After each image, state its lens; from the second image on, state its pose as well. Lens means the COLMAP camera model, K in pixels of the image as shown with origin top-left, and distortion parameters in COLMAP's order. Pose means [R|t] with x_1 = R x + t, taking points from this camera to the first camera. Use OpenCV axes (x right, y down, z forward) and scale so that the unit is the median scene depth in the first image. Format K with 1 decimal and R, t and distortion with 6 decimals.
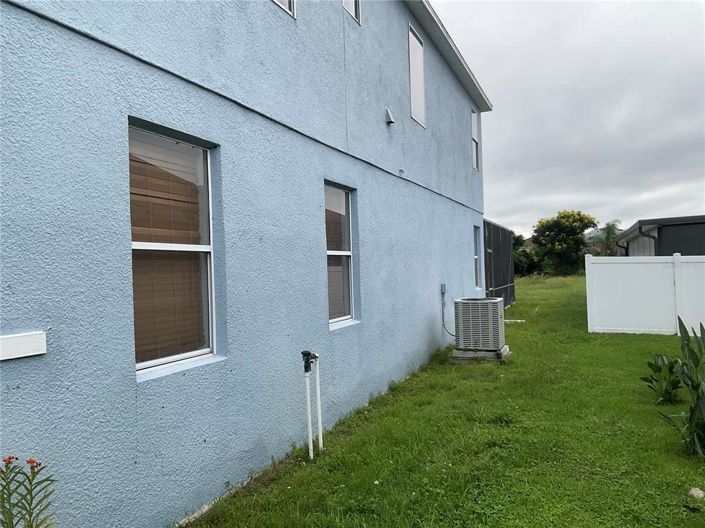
lens RADIAL K [[584.7, 0, 354.4], [0, 584.7, 264.5], [0, 0, 1]] dist [0.067322, -0.126039]
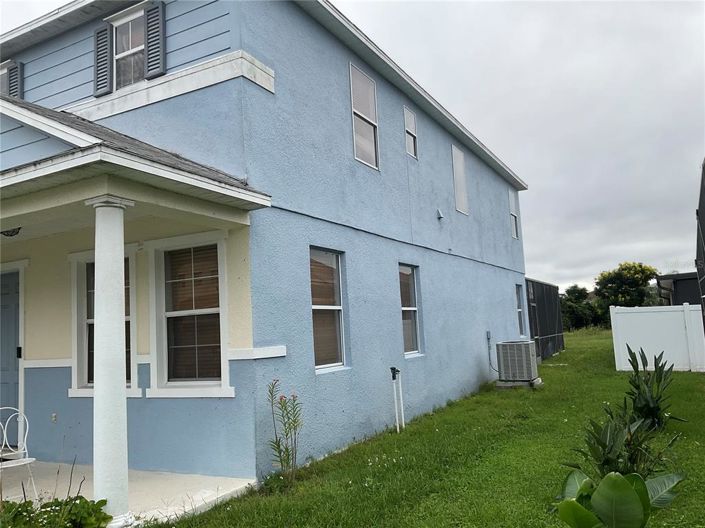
lens RADIAL K [[584.7, 0, 353.3], [0, 584.7, 259.8], [0, 0, 1]] dist [0.067322, -0.126039]
pose [[0.994047, -0.033829, -0.103569, -0.006935], [0.022661, 0.993982, -0.107171, 0.011539], [0.106571, 0.104186, 0.988832, -0.455551]]
